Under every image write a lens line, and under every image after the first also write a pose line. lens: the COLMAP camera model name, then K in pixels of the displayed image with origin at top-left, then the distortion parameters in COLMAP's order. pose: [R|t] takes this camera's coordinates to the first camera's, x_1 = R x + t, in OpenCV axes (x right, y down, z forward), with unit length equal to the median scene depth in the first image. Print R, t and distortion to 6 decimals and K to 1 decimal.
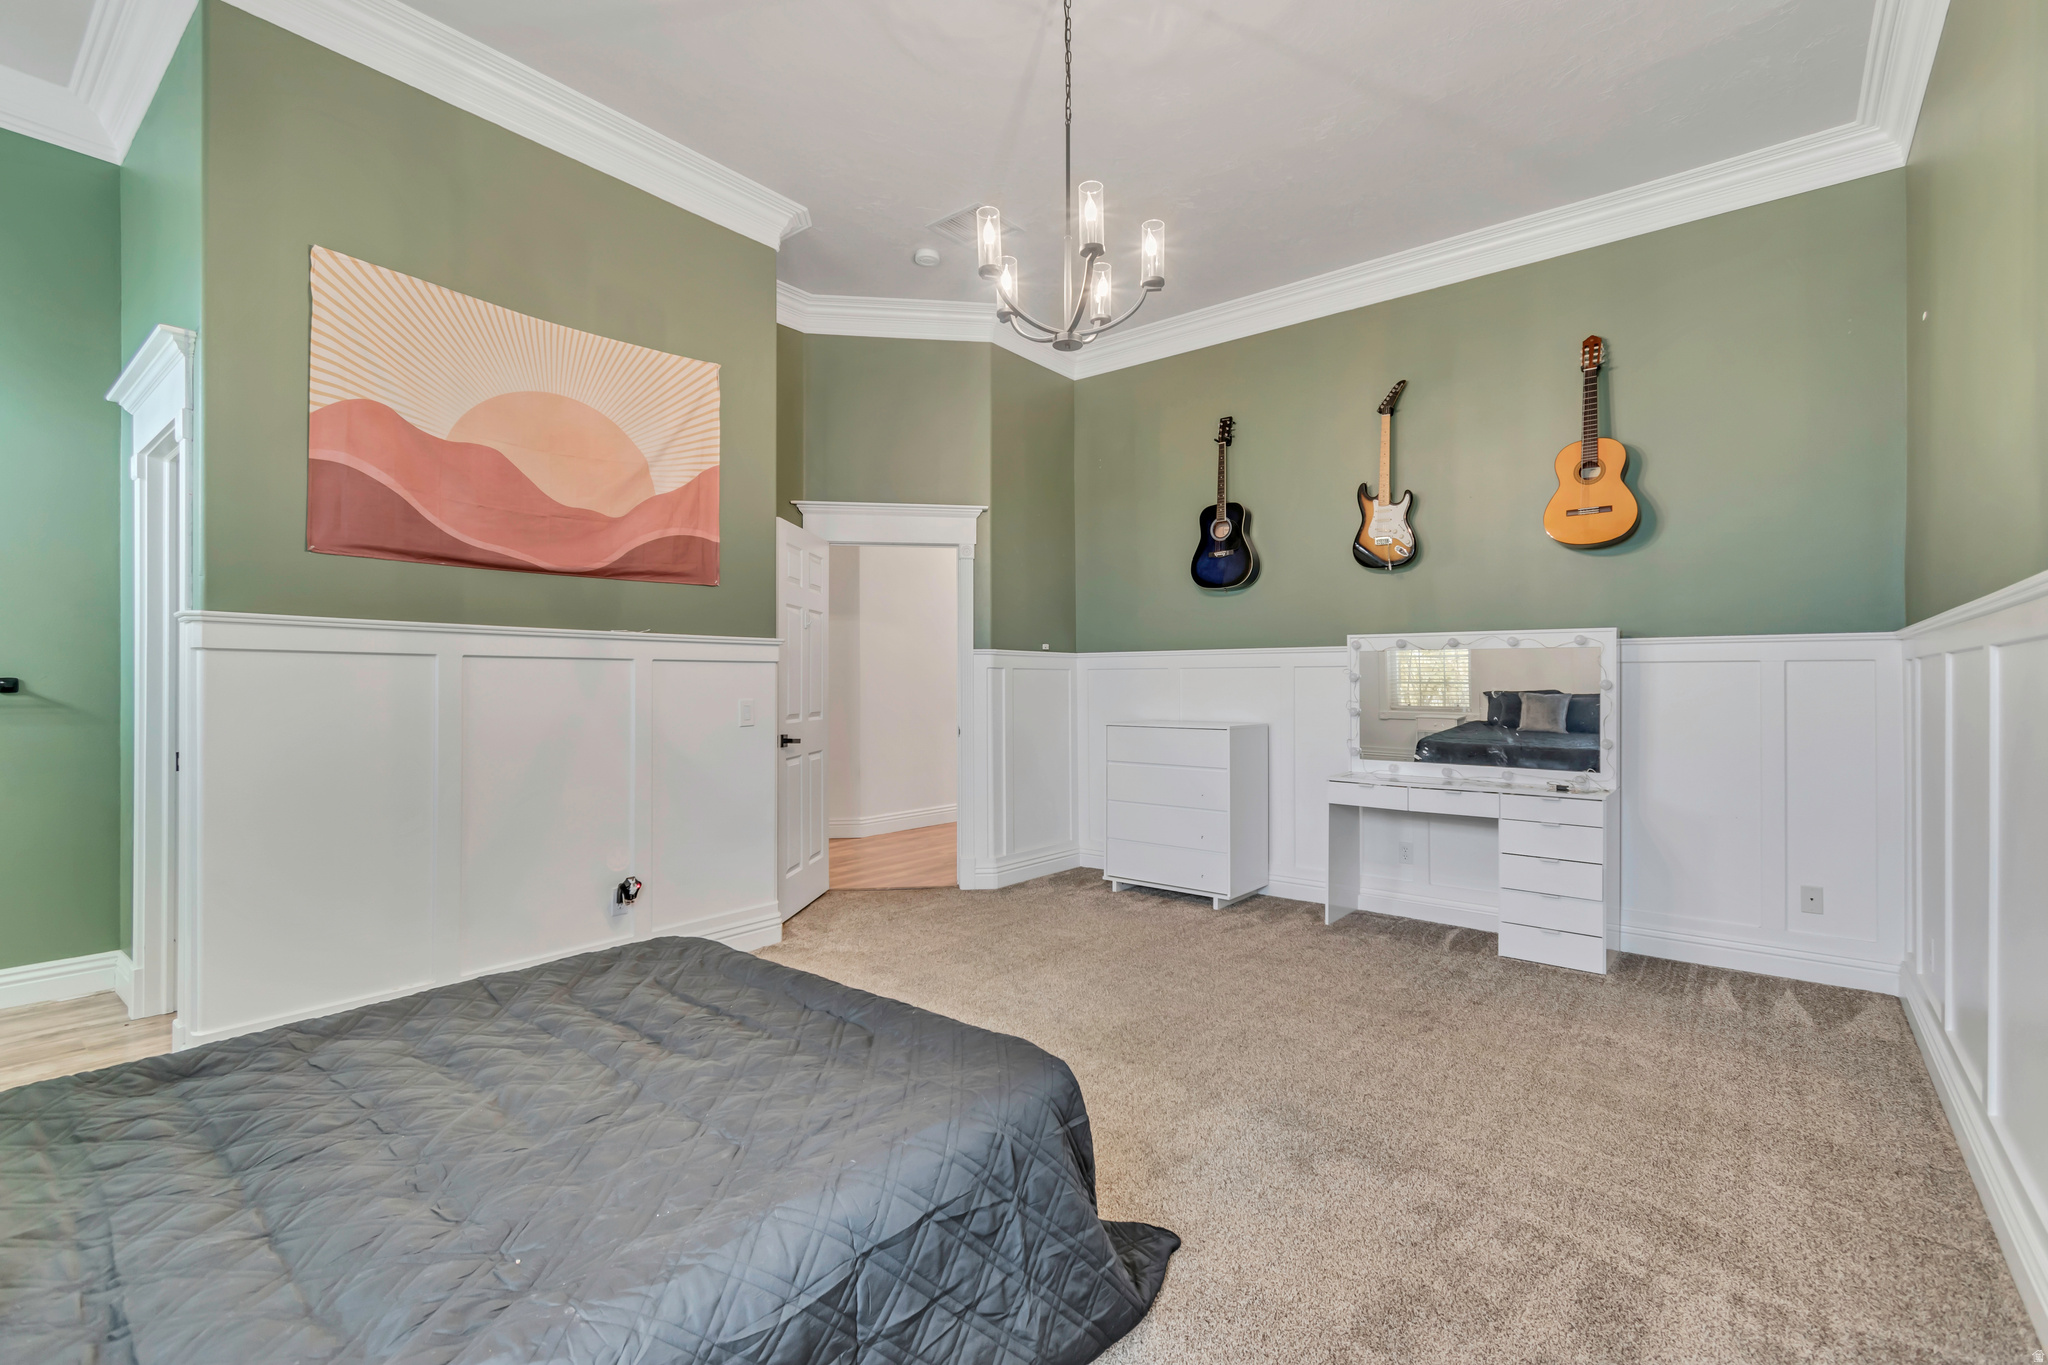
lens RADIAL K [[917.4, 0, 1024.0], [0, 917.4, 683.5], [0, 0, 1]] dist [0.004228, -0.001403]
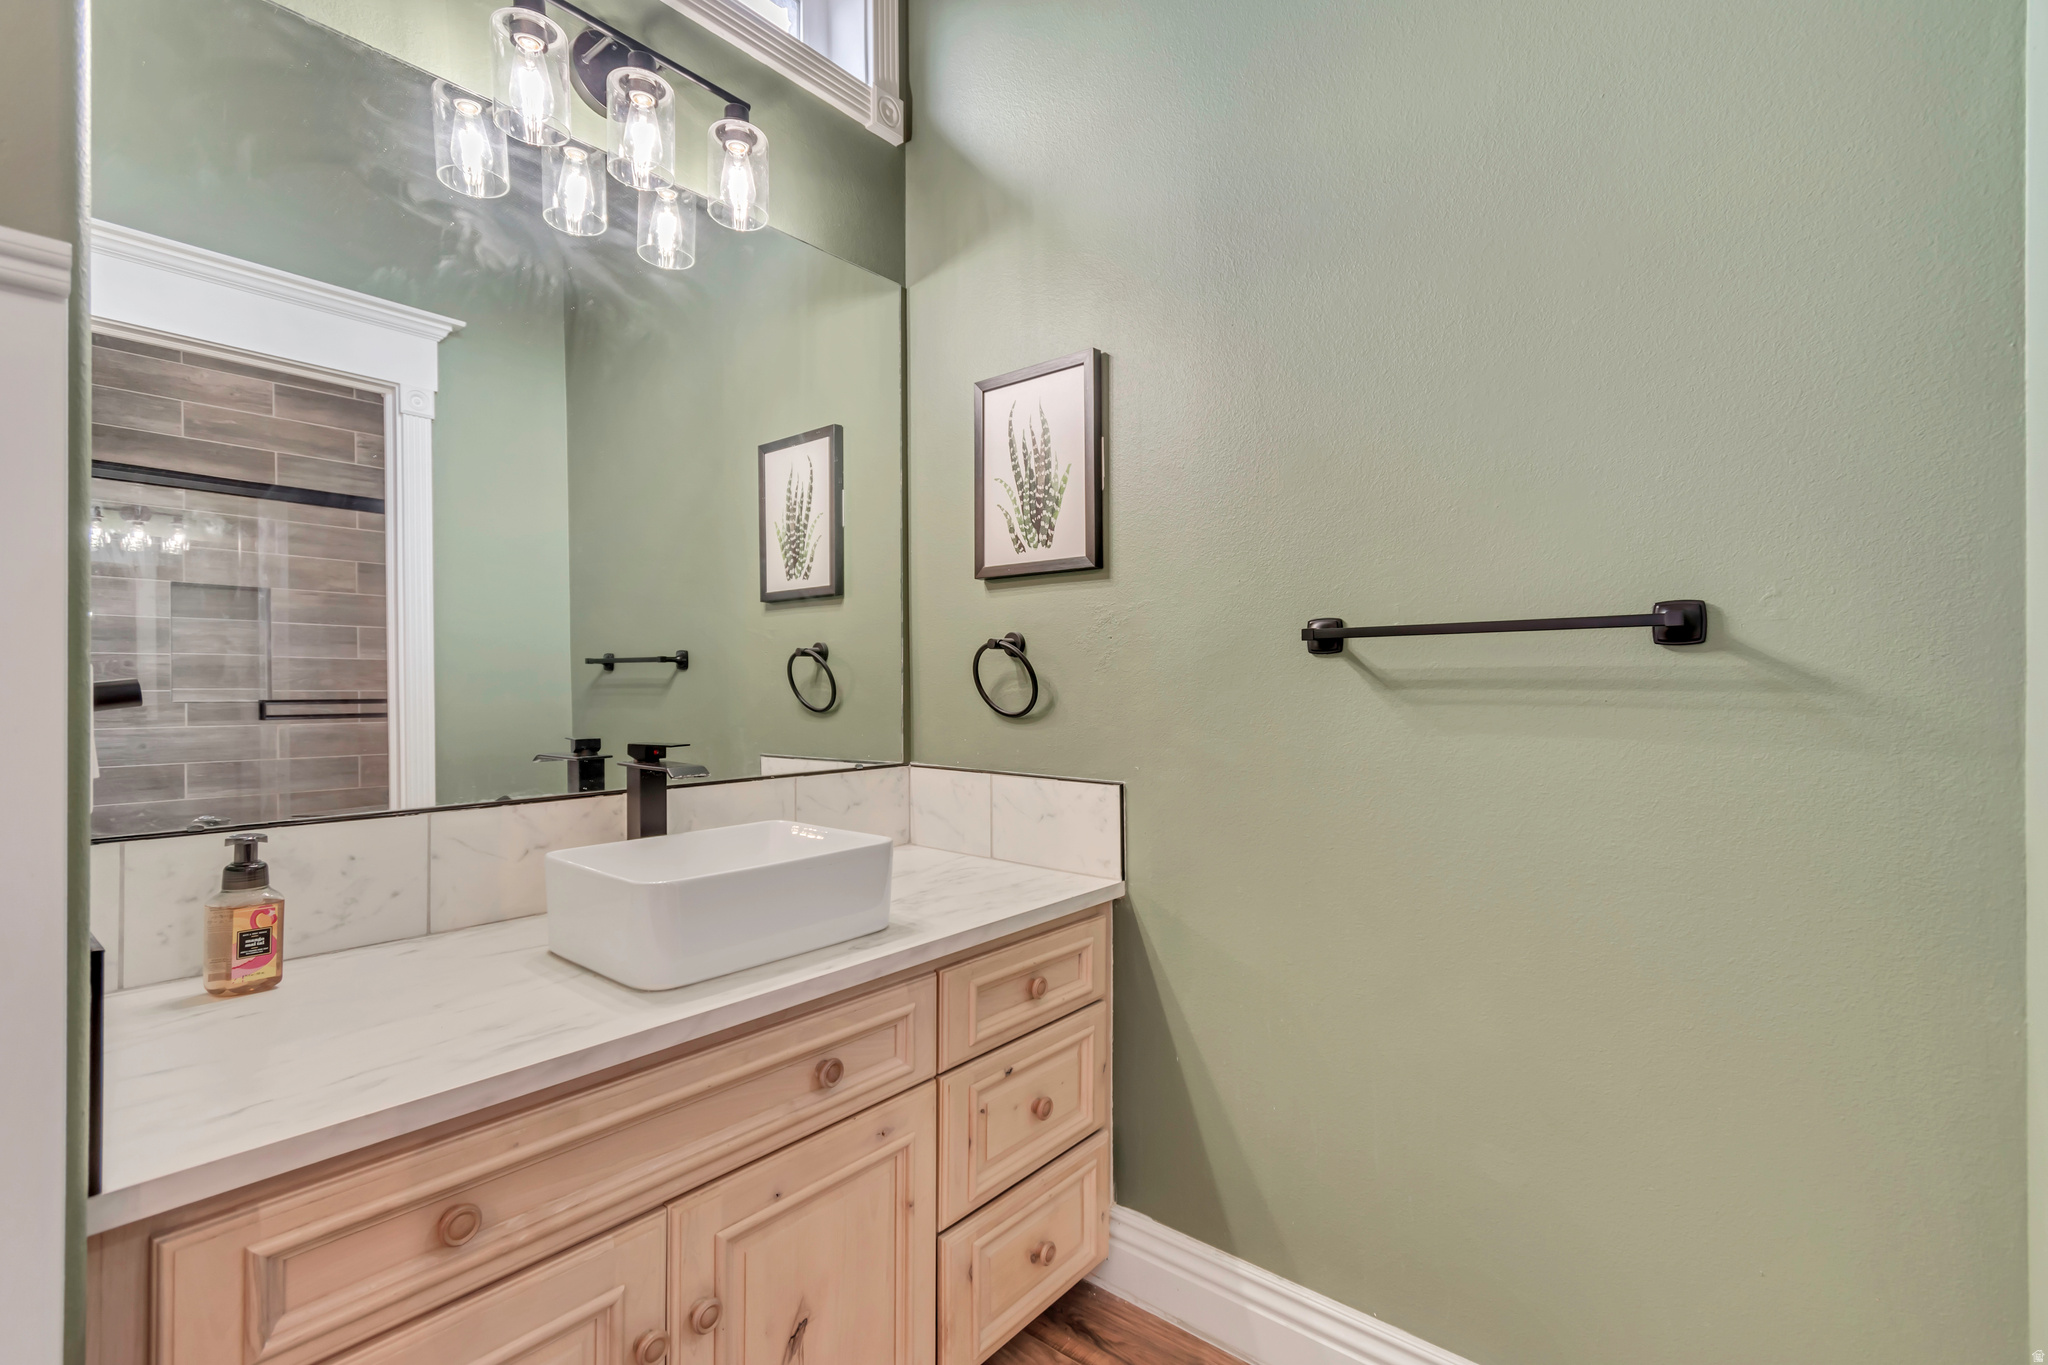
lens RADIAL K [[917.4, 0, 1023.6], [0, 917.4, 680.9], [0, 0, 1]] dist [0.004228, -0.001403]
pose [[-0.013508, -0.001654, -0.999907, -0.748816], [0.001674, 0.999997, -0.001677, 0.023123], [0.999907, -0.001697, -0.013505, 0.749543]]
